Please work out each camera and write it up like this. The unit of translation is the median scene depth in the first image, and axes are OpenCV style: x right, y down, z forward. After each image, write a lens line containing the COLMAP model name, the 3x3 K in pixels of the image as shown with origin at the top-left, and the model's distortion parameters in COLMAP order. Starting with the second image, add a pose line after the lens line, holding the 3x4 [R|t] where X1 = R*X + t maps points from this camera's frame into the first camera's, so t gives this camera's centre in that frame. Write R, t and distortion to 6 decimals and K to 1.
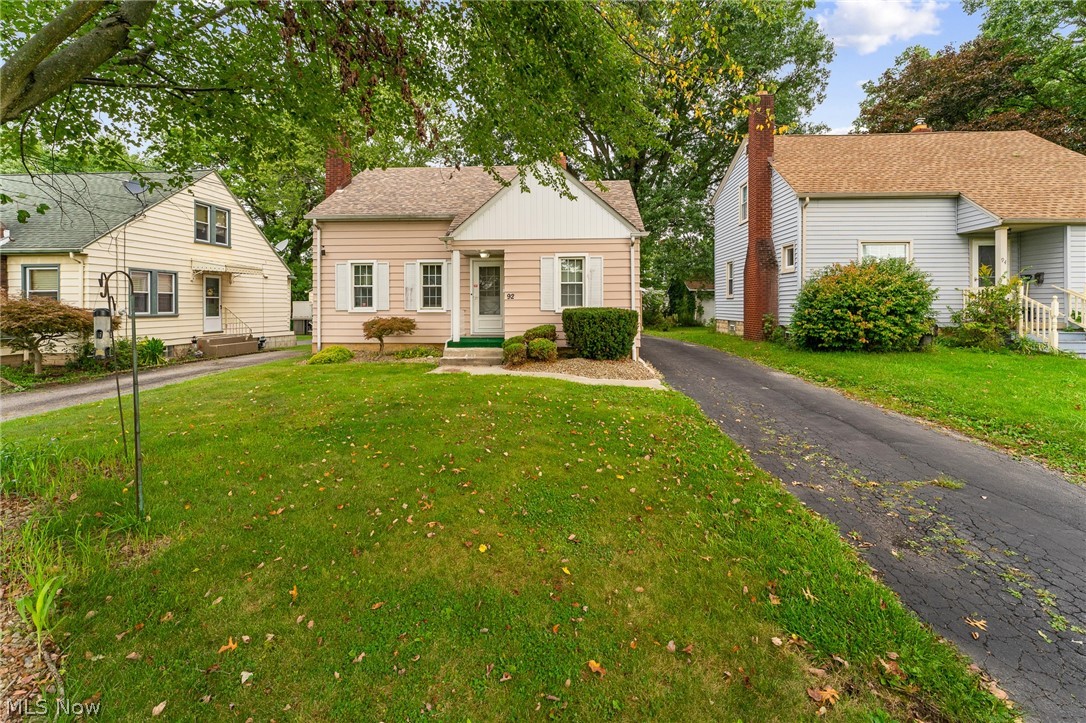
lens RADIAL K [[436.9, 0, 543.6], [0, 436.9, 323.4], [0, 0, 1]] dist [-0.006804, -0.000005]
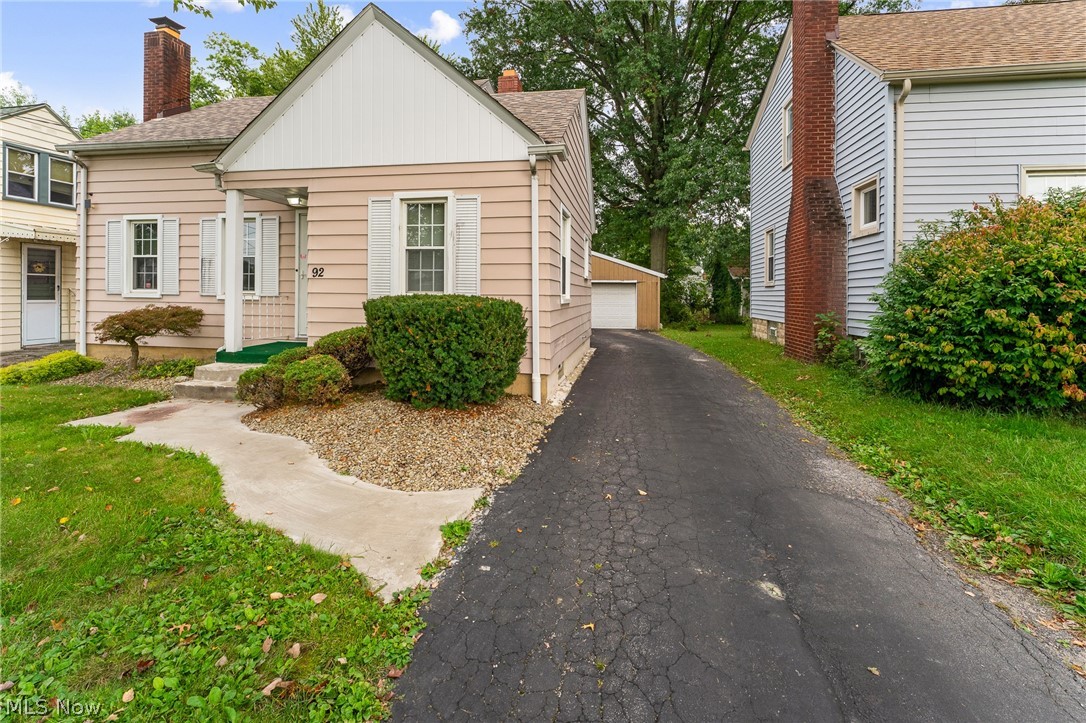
lens RADIAL K [[452.1, 0, 541.6], [0, 452.1, 305.5], [0, 0, 1]] dist [-0.005917, 0.000085]
pose [[0.993349, 0.019174, -0.113537, 0.239358], [-0.021290, 0.999621, -0.017457, -0.014879], [0.113159, 0.019758, 0.993380, 0.423137]]
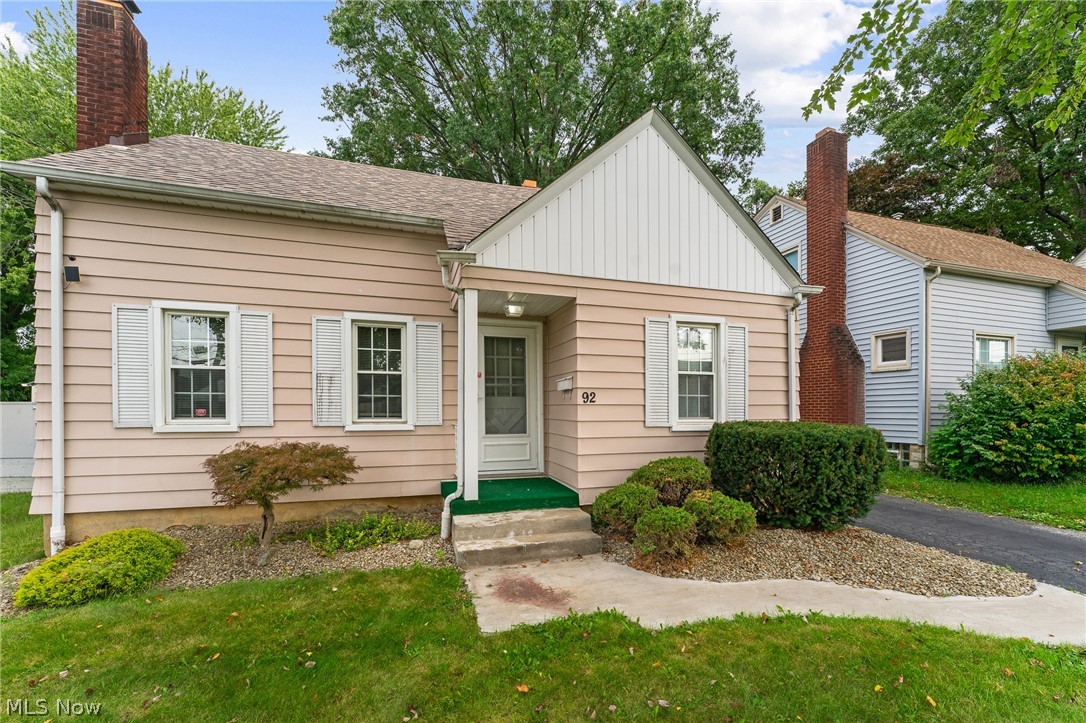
lens RADIAL K [[445.5, 0, 538.9], [0, 445.5, 421.4], [0, 0, 1]] dist [-0.005402, 0.000256]
pose [[0.937119, -0.005148, 0.348971, -0.264486], [0.009220, 0.999907, -0.010007, -0.028278], [-0.348887, 0.012595, 0.937080, 0.507804]]
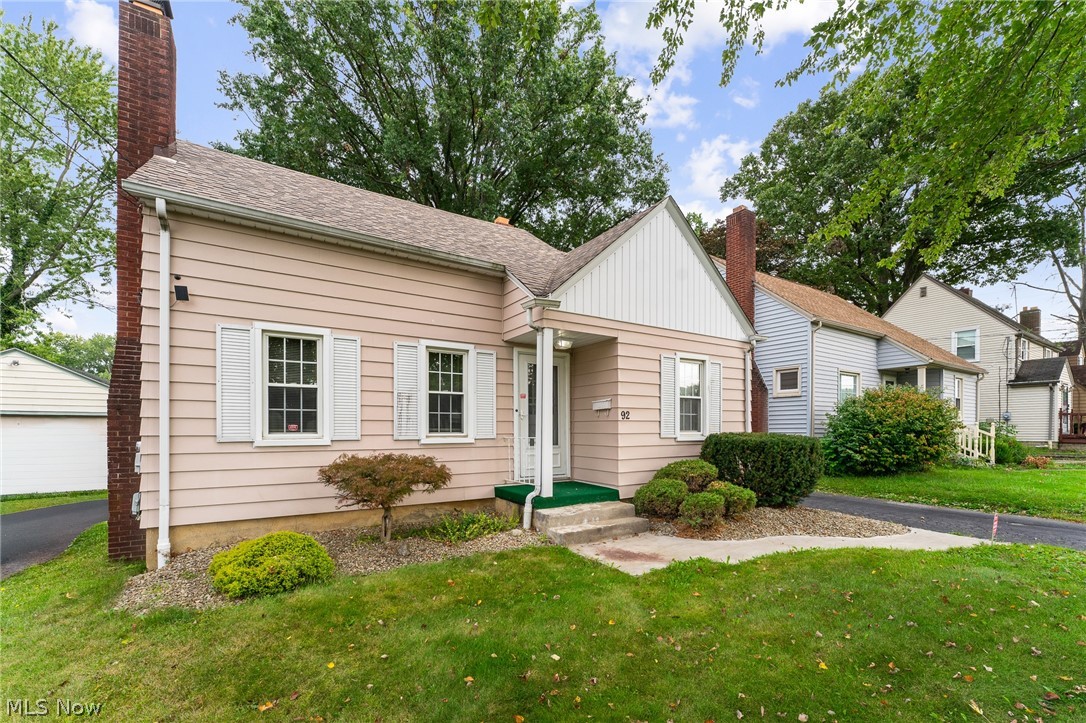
lens RADIAL K [[446.8, 0, 543.9], [0, 446.8, 443.5], [0, 0, 1]] dist [-0.004170, 0.000050]
pose [[0.819063, -0.017278, 0.573444, -0.473043], [0.022010, 0.999757, -0.001315, -0.021461], [-0.573282, 0.013699, 0.819244, 0.496312]]
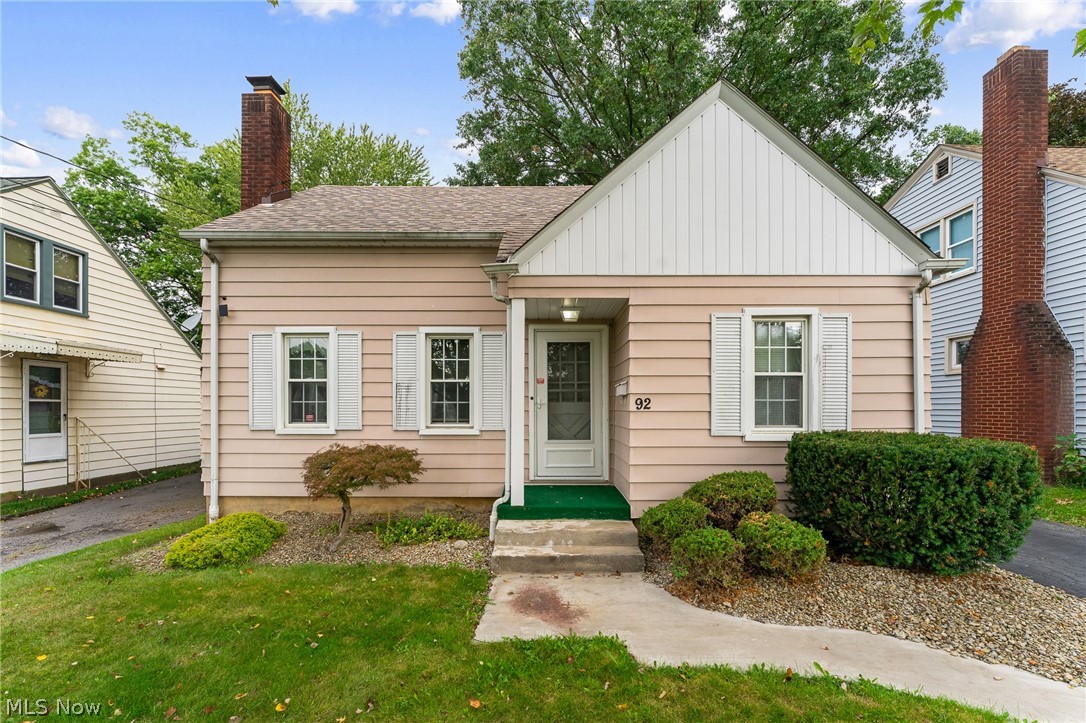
lens RADIAL K [[445.1, 0, 534.0], [0, 445.1, 419.3], [0, 0, 1]] dist [-0.005136, 0.000207]
pose [[0.998831, 0.001832, 0.048298, -0.186107], [-0.001129, 0.999893, -0.014589, -0.035204], [-0.048320, 0.014518, 0.998726, 0.496647]]
